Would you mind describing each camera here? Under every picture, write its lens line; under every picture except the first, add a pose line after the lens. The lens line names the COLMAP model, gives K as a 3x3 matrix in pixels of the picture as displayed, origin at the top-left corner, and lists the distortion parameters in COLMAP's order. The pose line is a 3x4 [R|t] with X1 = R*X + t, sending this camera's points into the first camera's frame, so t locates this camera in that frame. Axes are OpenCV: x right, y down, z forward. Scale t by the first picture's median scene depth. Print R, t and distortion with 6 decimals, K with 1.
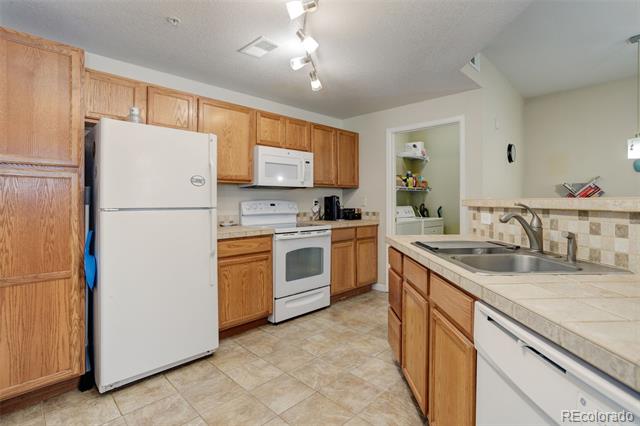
lens RADIAL K [[325.6, 0, 311.3], [0, 325.6, 203.1], [0, 0, 1]] dist [-0.030338, 0.007204]
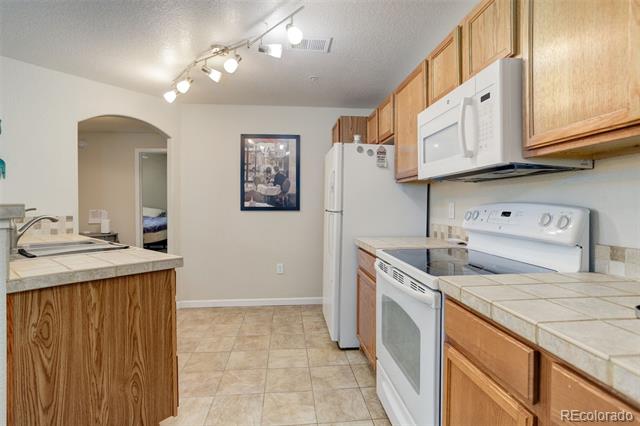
lens RADIAL K [[325.6, 0, 320.5], [0, 325.6, 210.6], [0, 0, 1]] dist [-0.030338, 0.007204]
pose [[-0.628742, 0.006128, -0.777590, 0.380127], [-0.013927, 0.999720, 0.019140, -0.003638], [0.777490, 0.022864, -0.628480, 1.088277]]
